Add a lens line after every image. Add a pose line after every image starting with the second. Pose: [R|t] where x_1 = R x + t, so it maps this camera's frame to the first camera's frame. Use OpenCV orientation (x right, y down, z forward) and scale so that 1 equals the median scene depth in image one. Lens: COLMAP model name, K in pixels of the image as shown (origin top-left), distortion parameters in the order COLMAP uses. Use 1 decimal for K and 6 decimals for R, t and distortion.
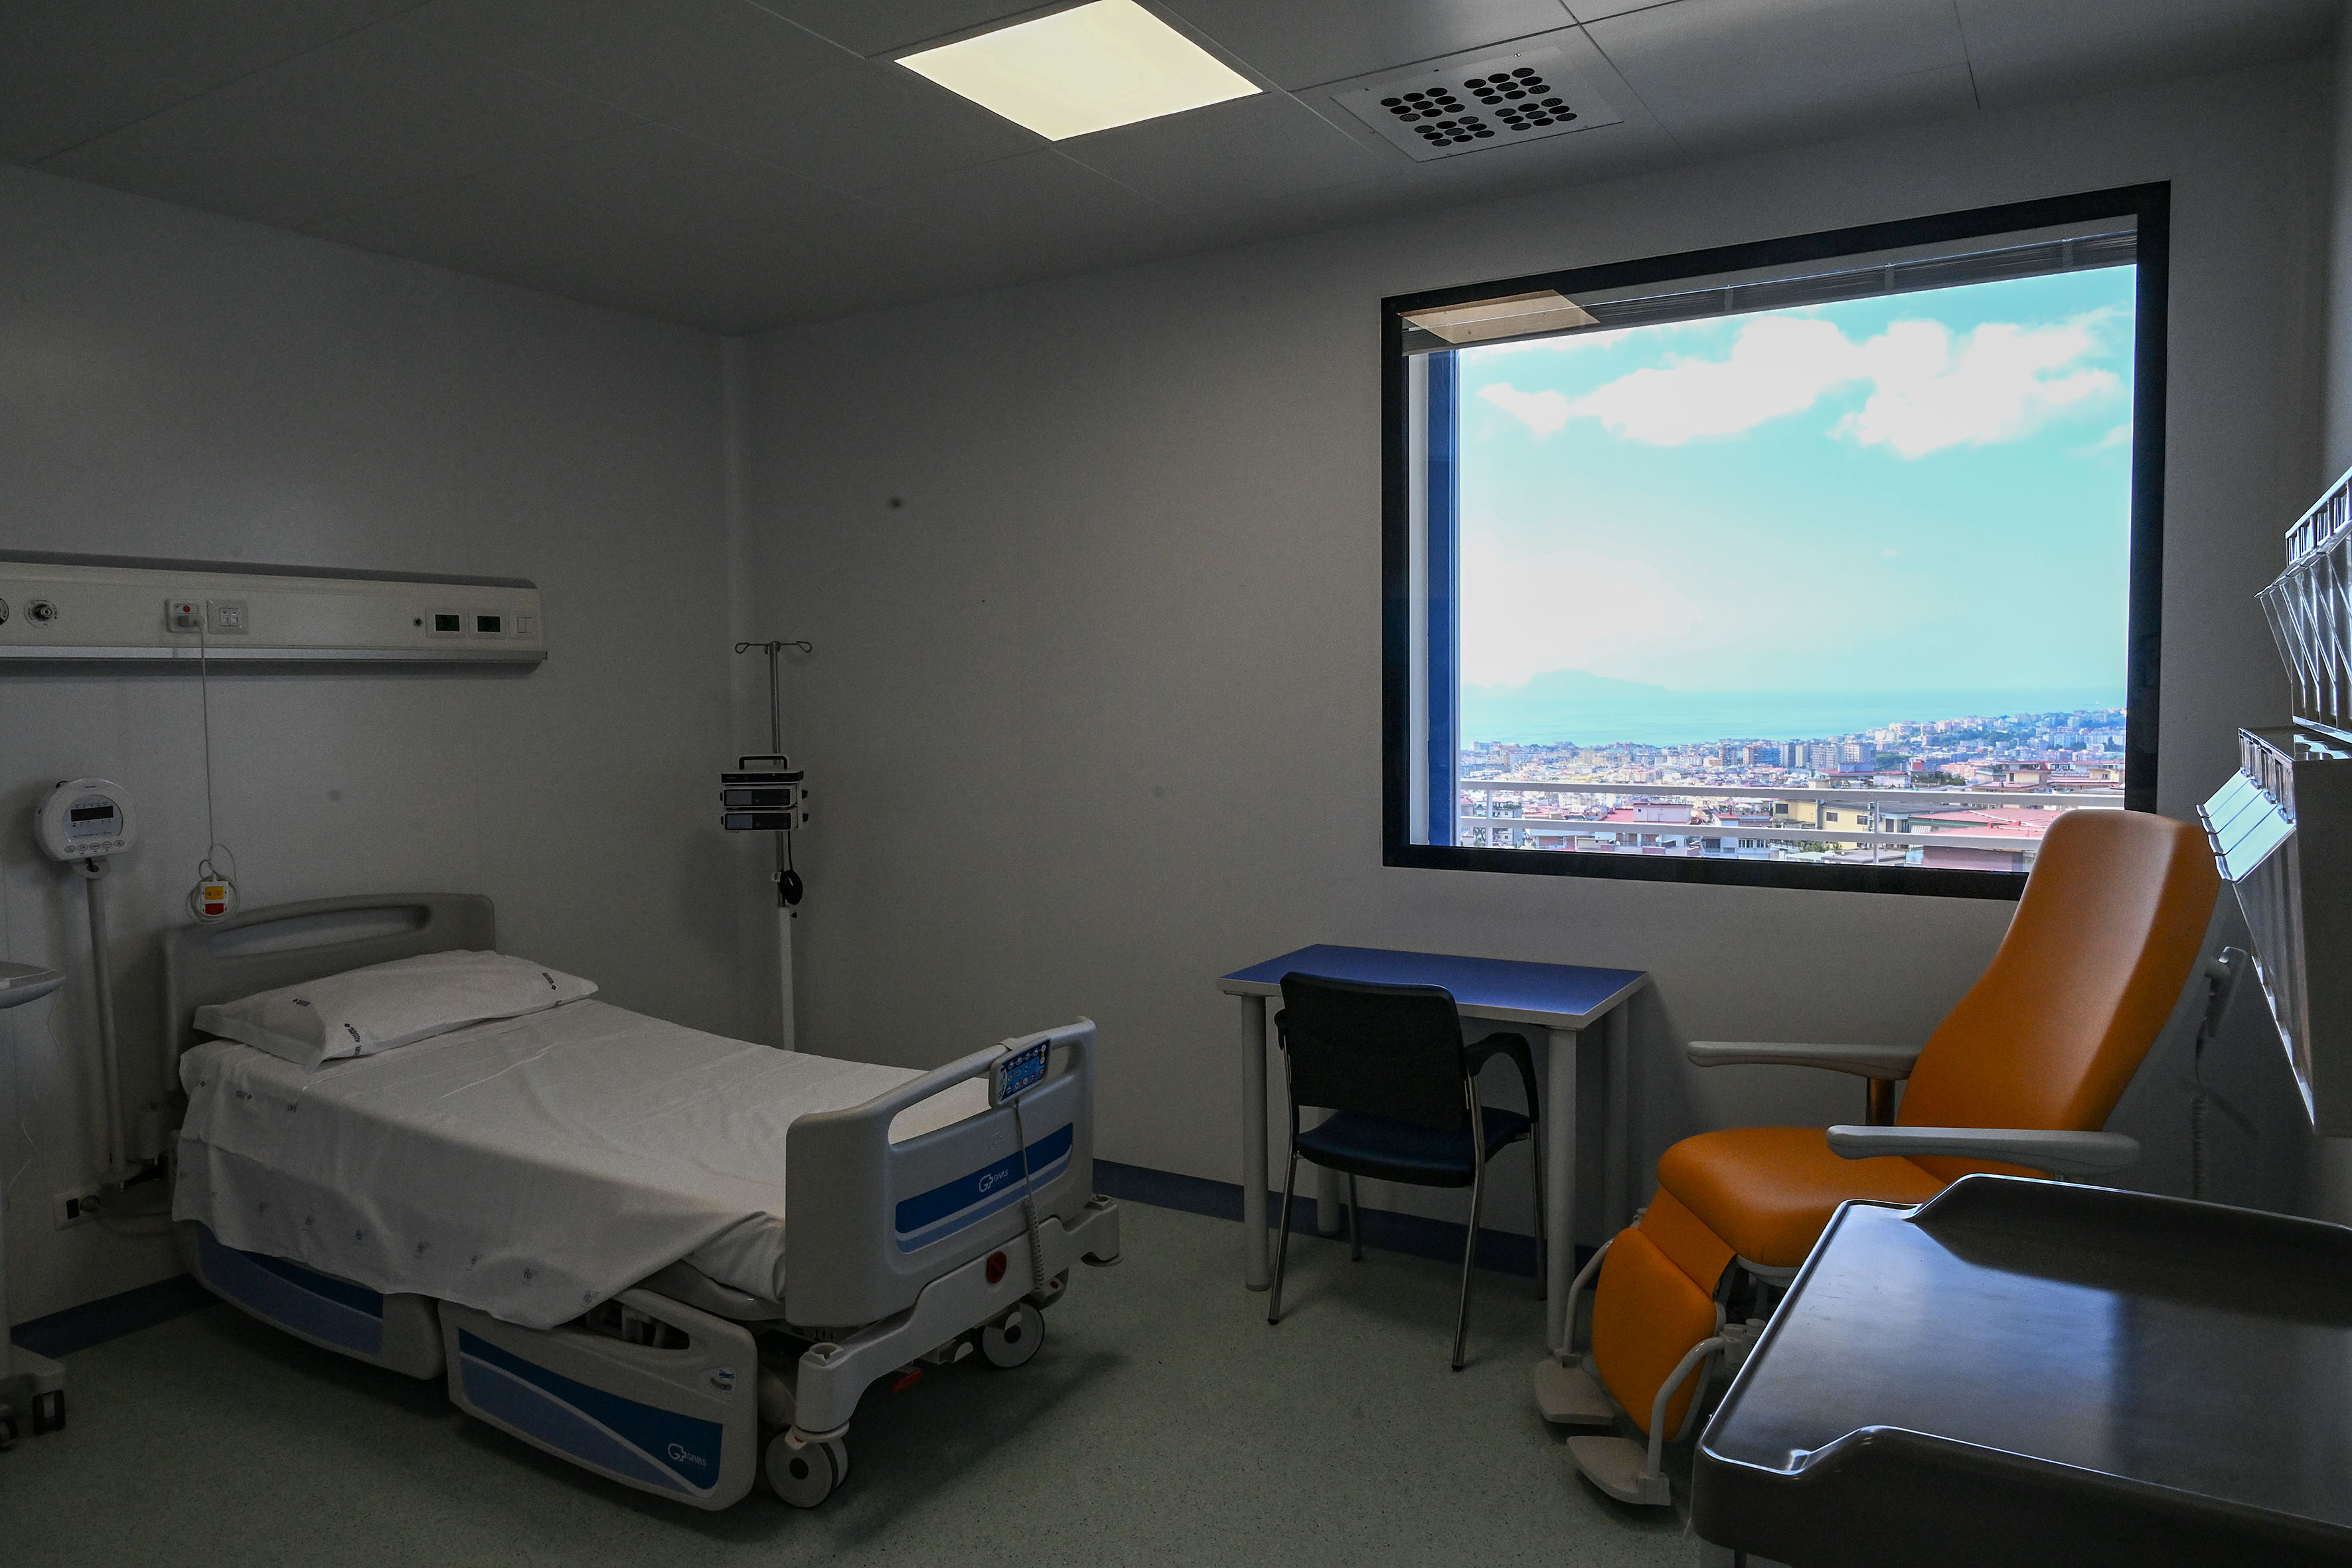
lens RADIAL K [[1542.9, 0, 1181.9], [0, 1542.9, 796.2], [0, 0, 1]] dist [-0.006900, -0.001140]
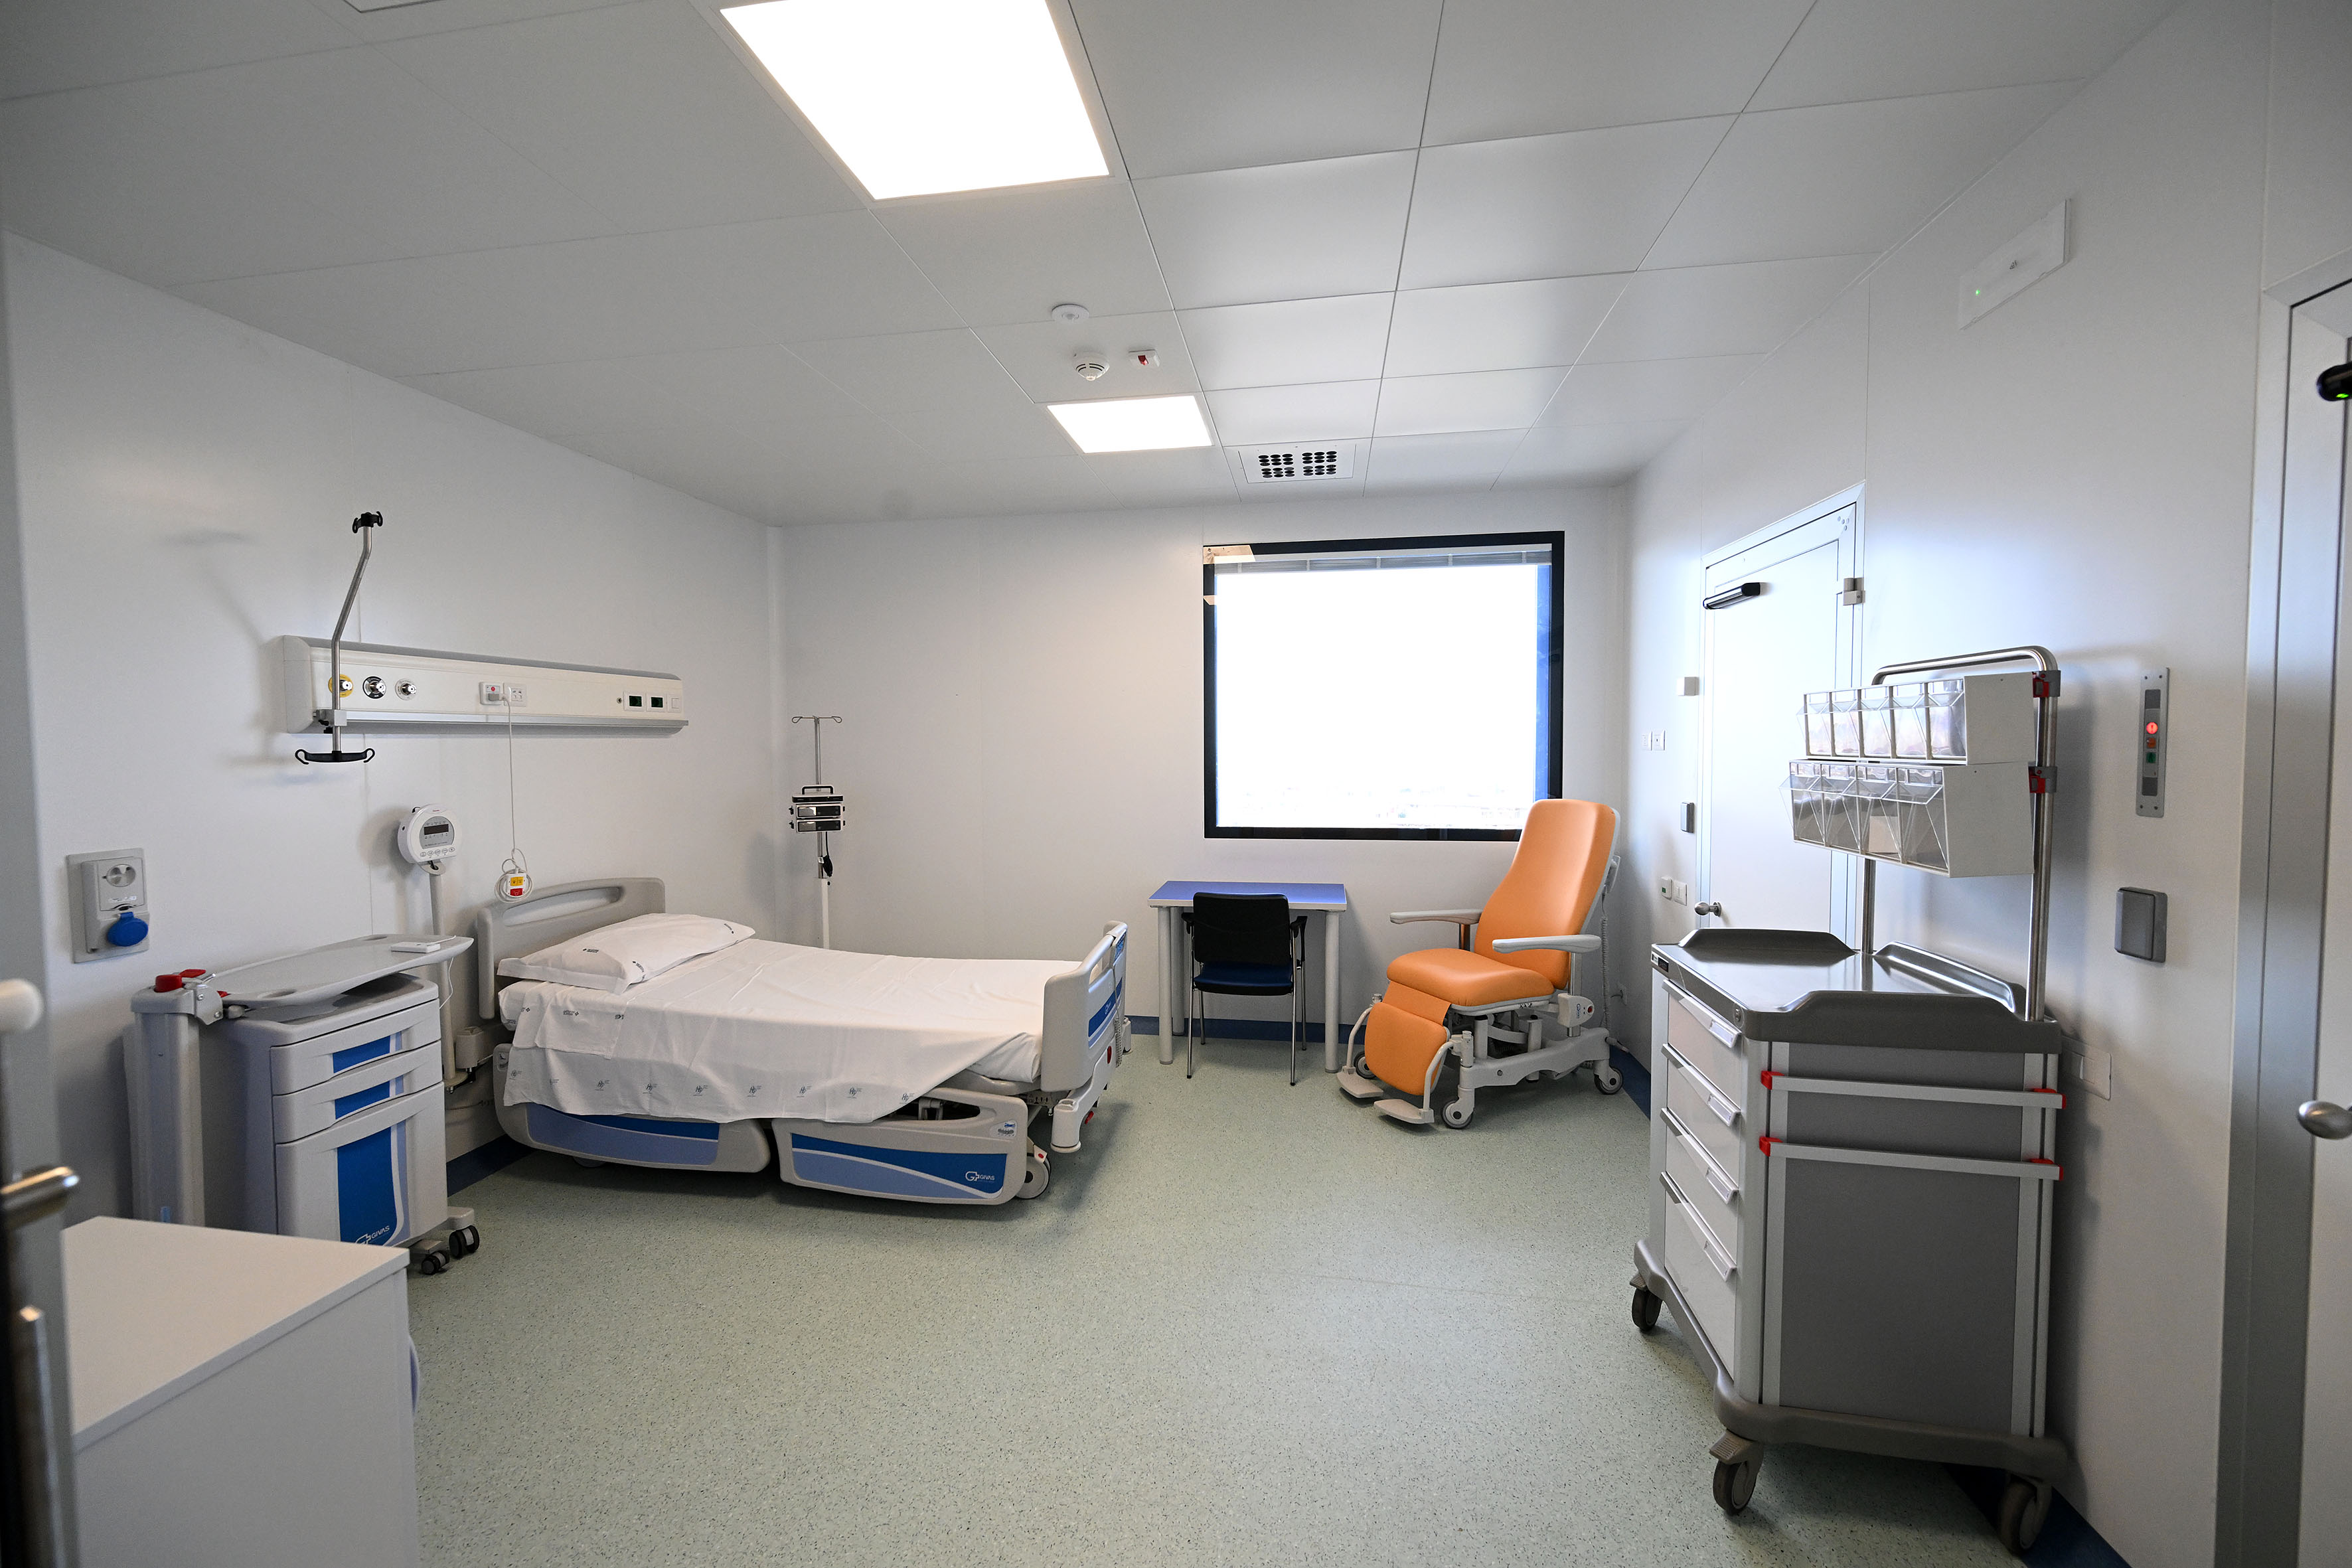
lens RADIAL K [[911.7, 0, 1179.0], [0, 911.7, 792.1], [0, 0, 1]] dist [0.003371, -0.000042]
pose [[0.927285, -0.014794, 0.374063, -0.392118], [0.022128, 0.999638, -0.015321, 0.005166], [-0.373701, 0.022484, 0.927277, -0.055783]]
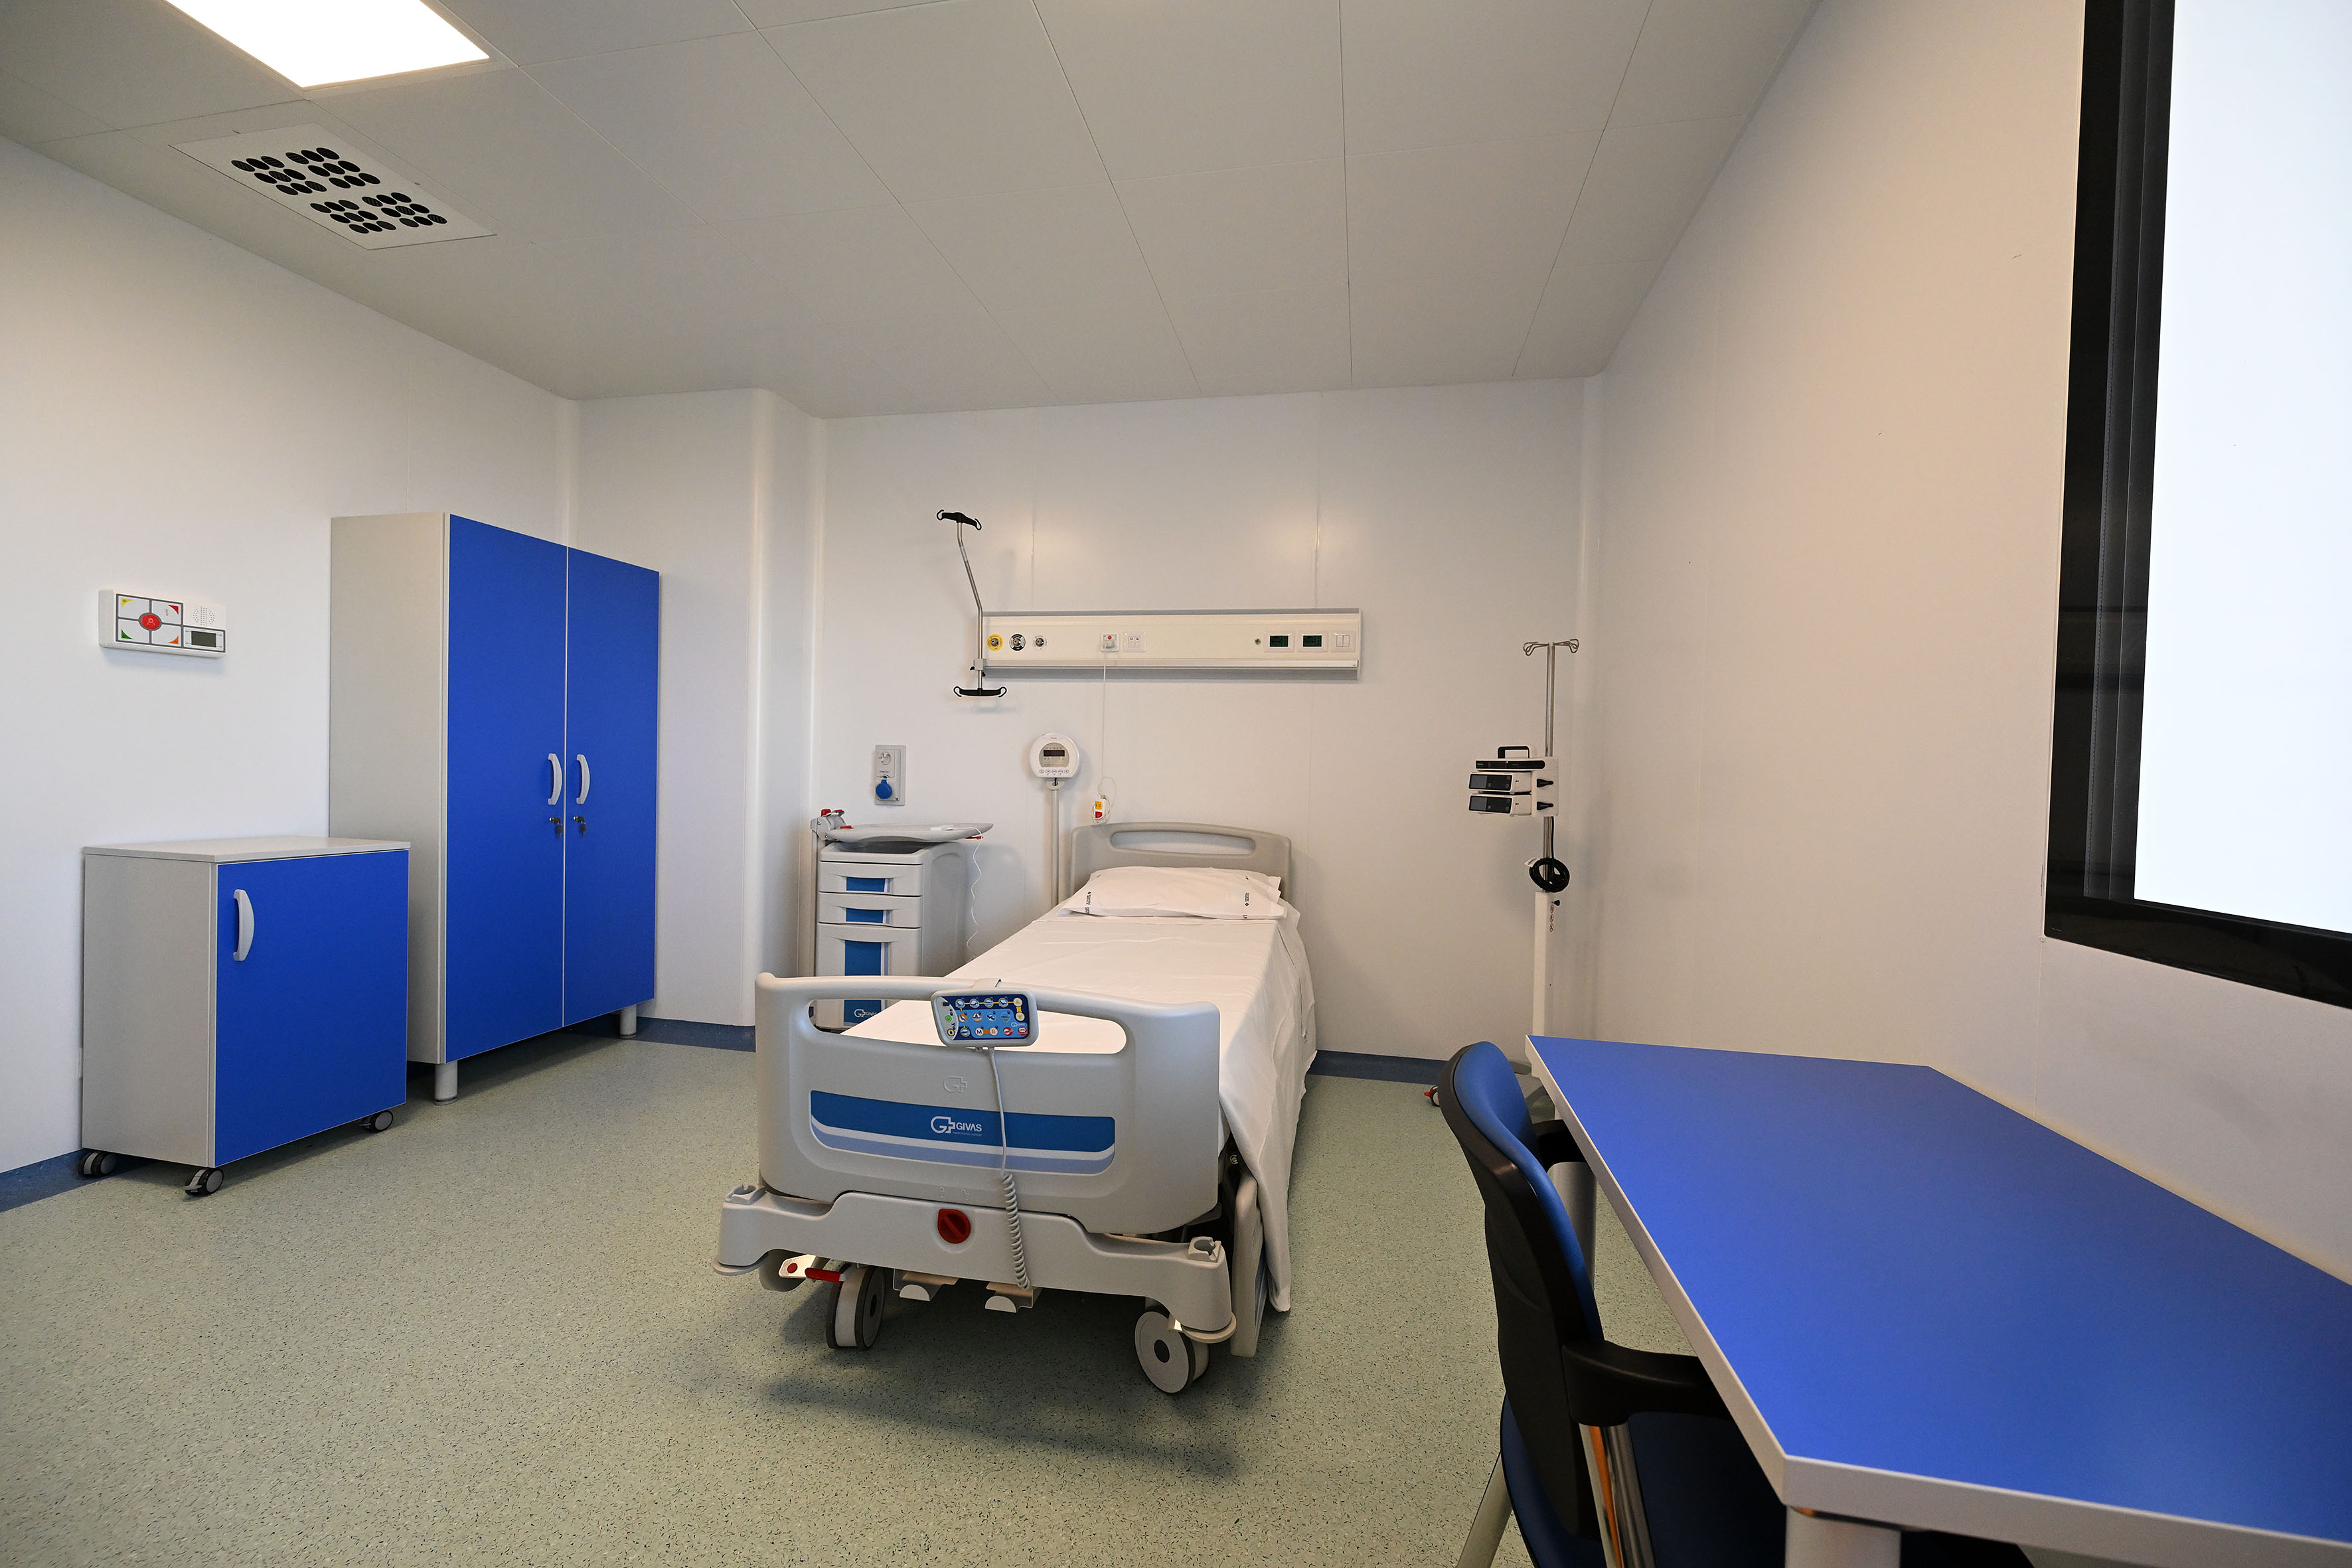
lens RADIAL K [[911.7, 0, 1180.0], [0, 911.7, 793.6], [0, 0, 1]] dist [0.003371, -0.000042]
pose [[0.327577, 0.044529, -0.943775, 0.359537], [-0.098537, 0.995052, 0.012747, 0.031086], [0.939672, 0.088821, 0.330344, 0.807425]]
